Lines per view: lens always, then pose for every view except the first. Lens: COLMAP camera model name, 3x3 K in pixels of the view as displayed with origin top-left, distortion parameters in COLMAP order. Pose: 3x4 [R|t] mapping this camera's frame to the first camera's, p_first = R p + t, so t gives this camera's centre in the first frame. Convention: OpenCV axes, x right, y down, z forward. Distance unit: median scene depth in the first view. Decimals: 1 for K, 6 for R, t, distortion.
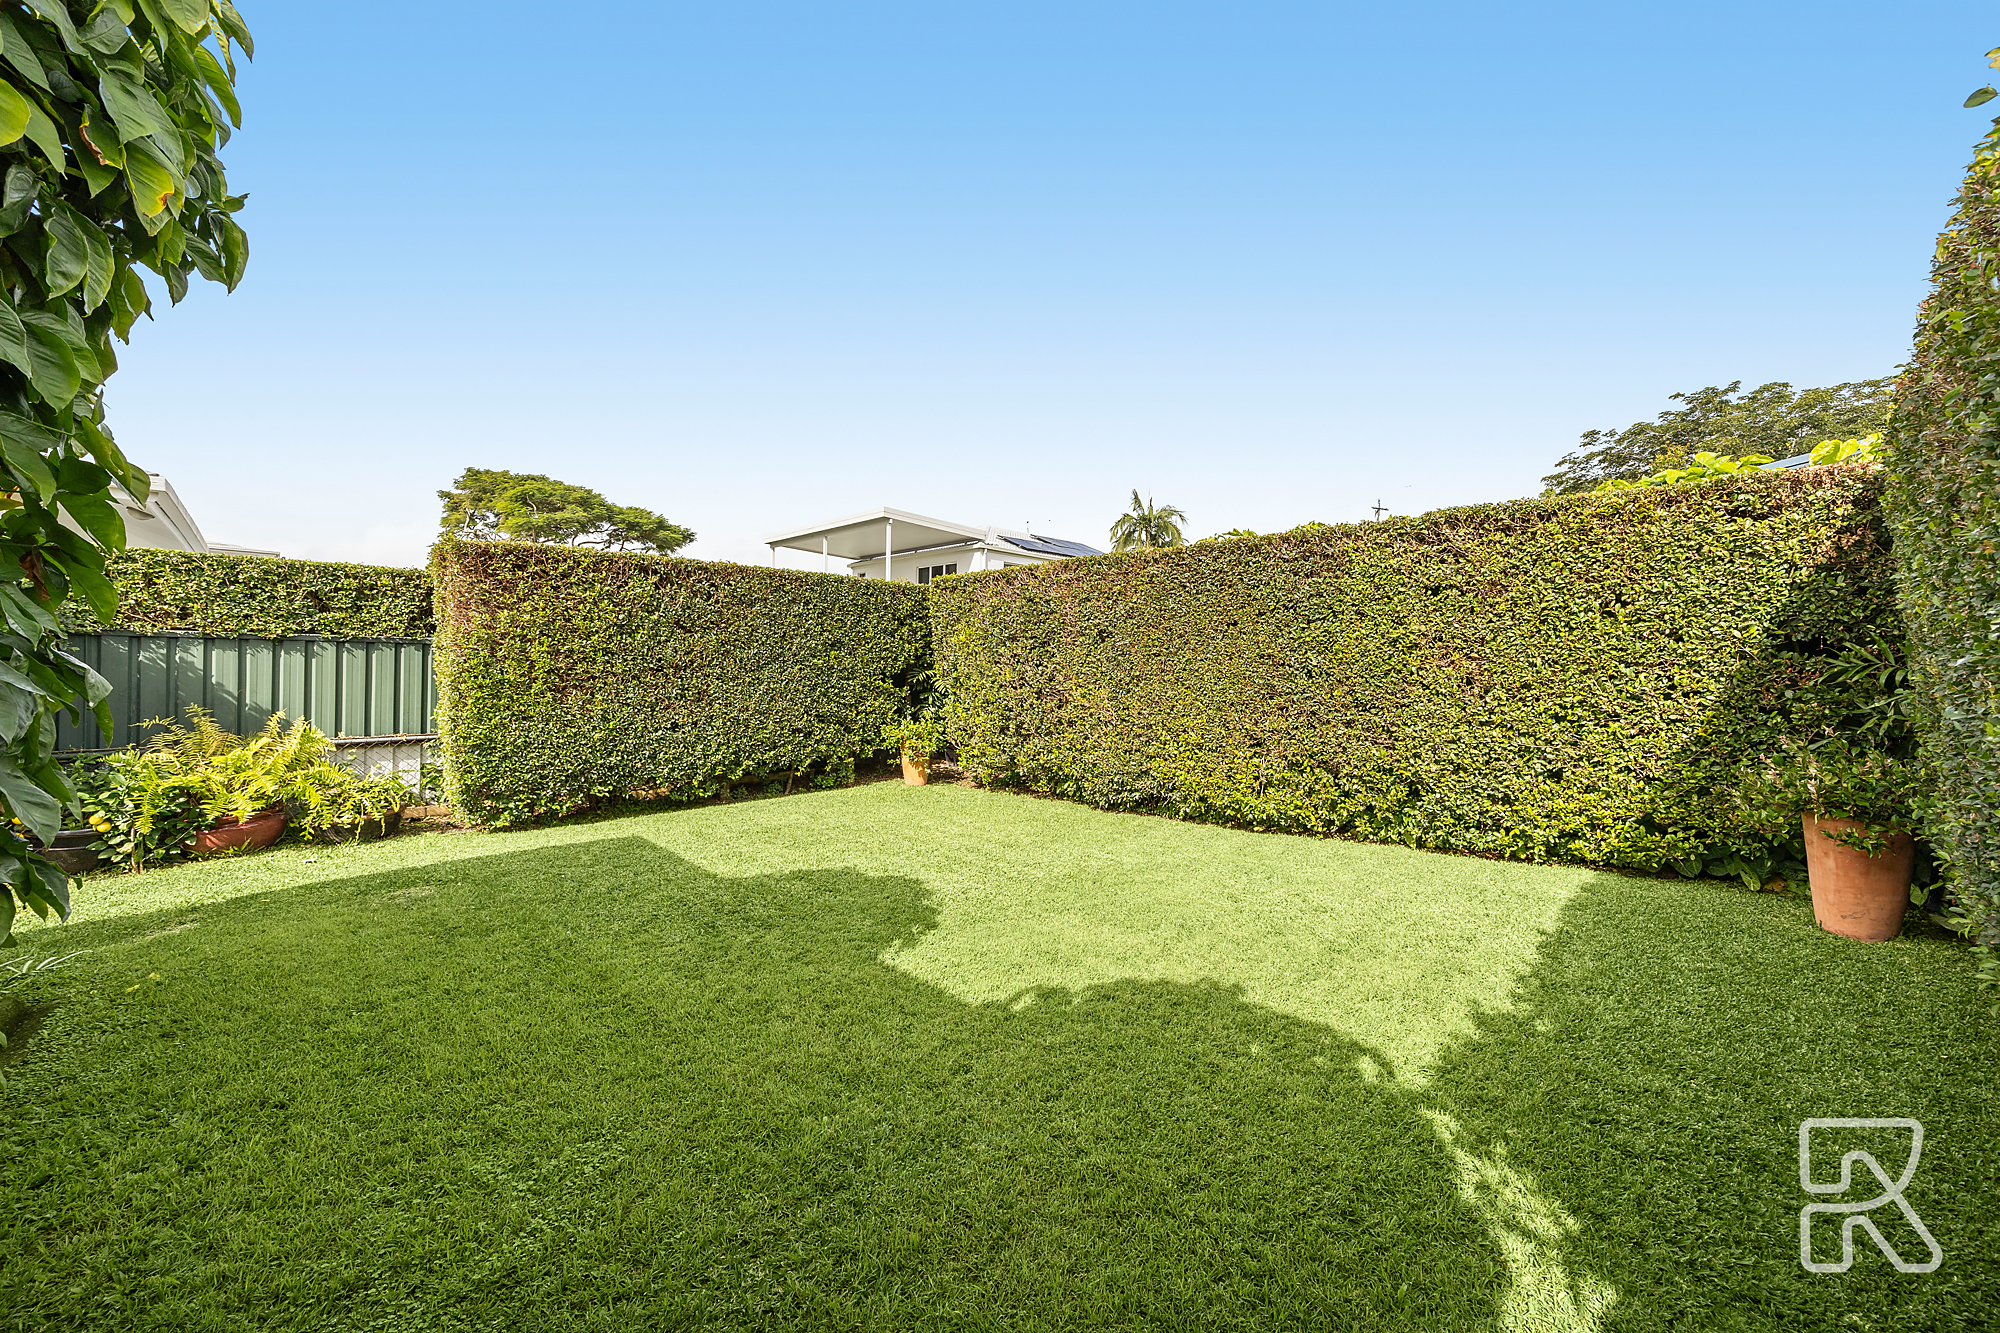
lens RADIAL K [[776.3, 0, 998.4], [0, 776.3, 660.7], [0, 0, 1]] dist [-0.000819, 0.000009]
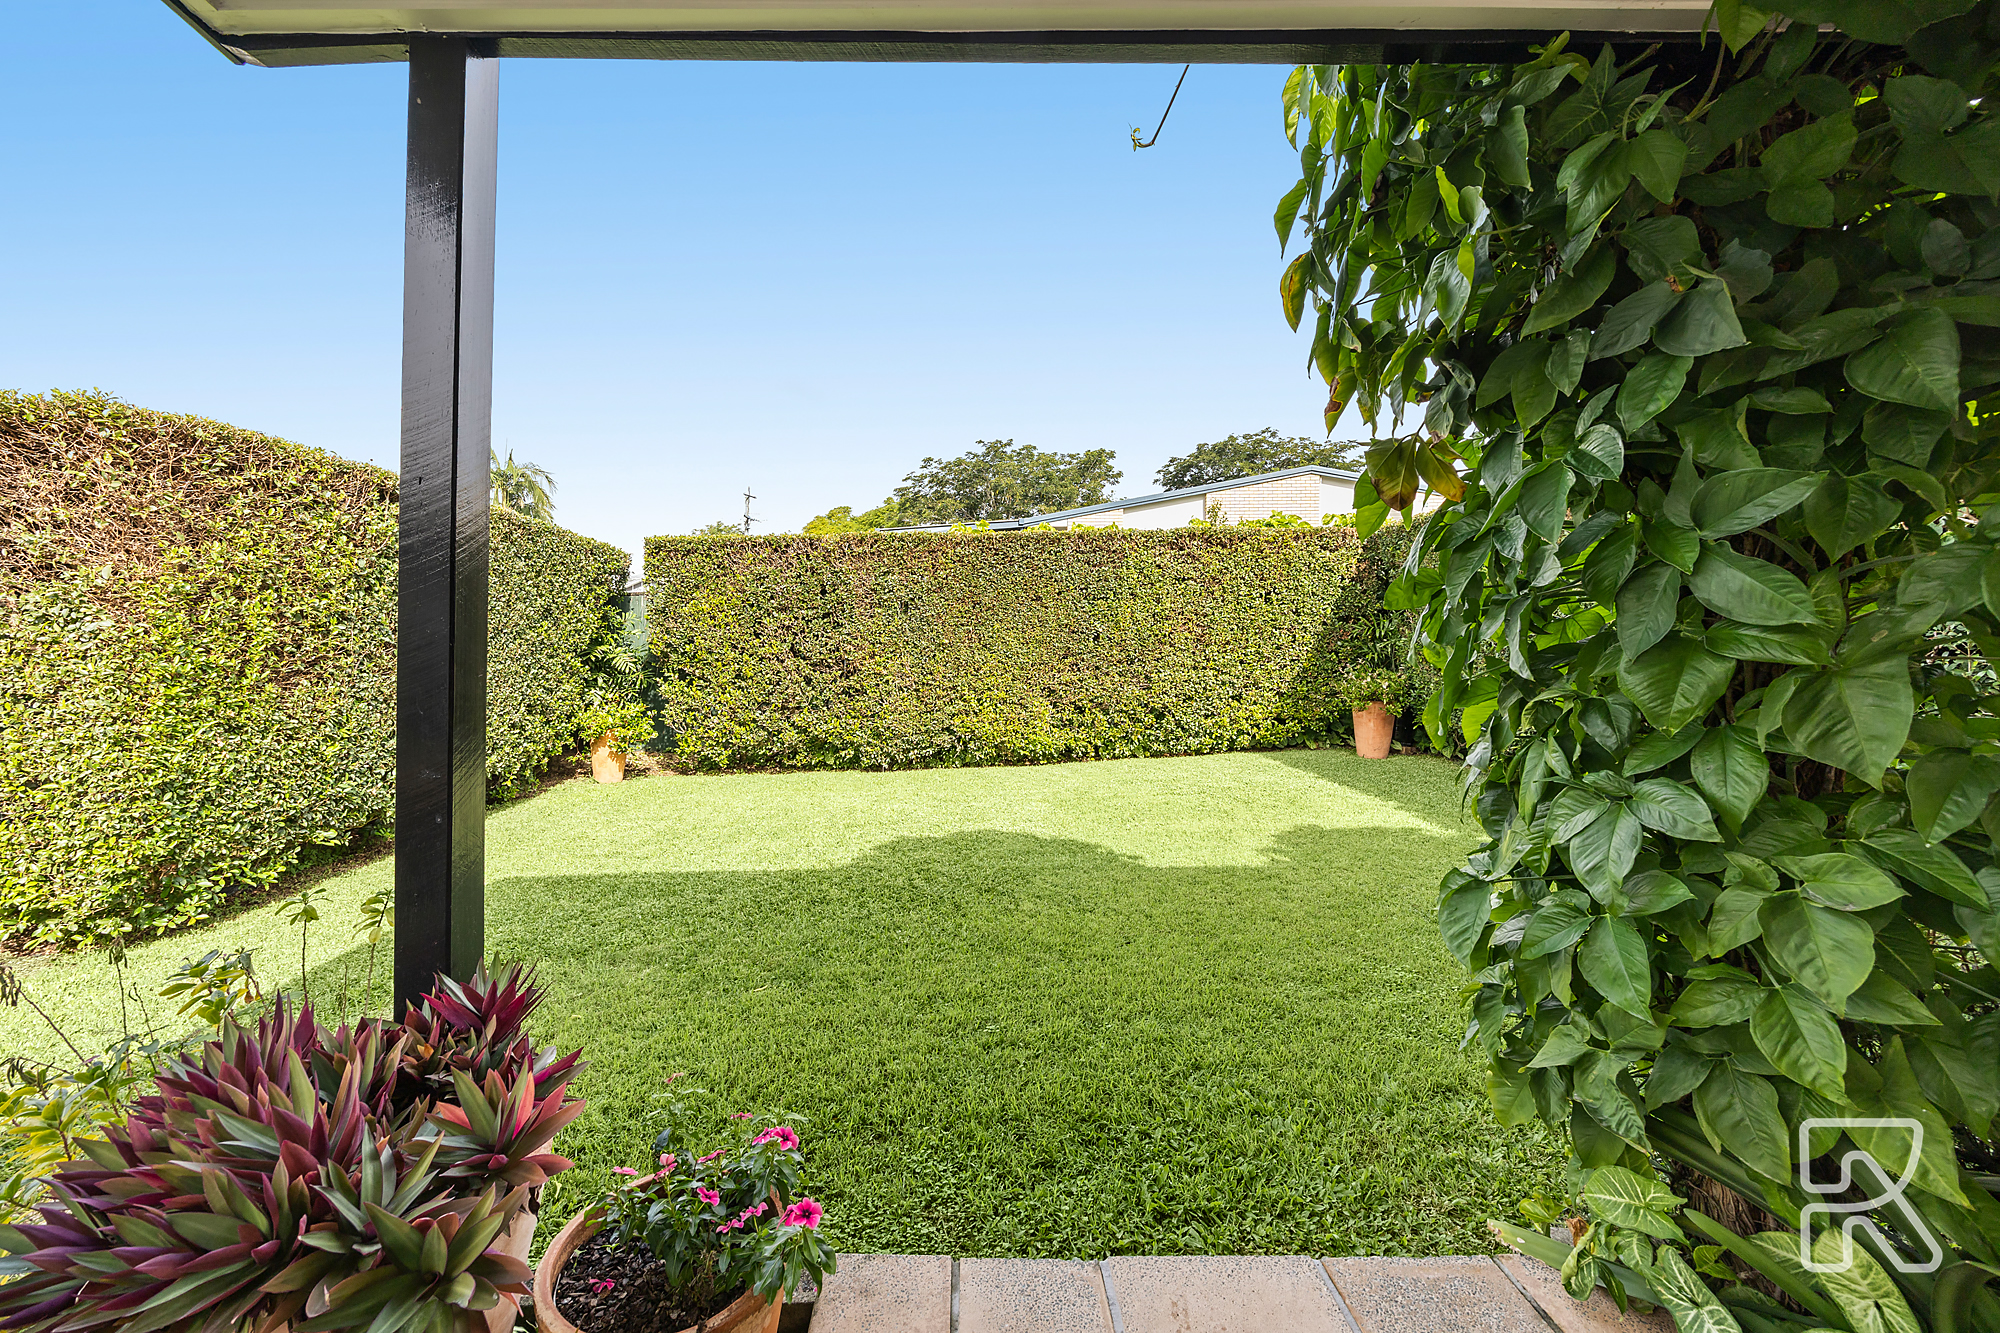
lens RADIAL K [[776.3, 0, 997.4], [0, 776.3, 660.4], [0, 0, 1]] dist [-0.000819, 0.000009]
pose [[0.687818, -0.029883, 0.725268, -0.592876], [0.011230, 0.999471, 0.030531, 0.010344], [-0.725797, -0.012855, 0.687789, 0.171900]]
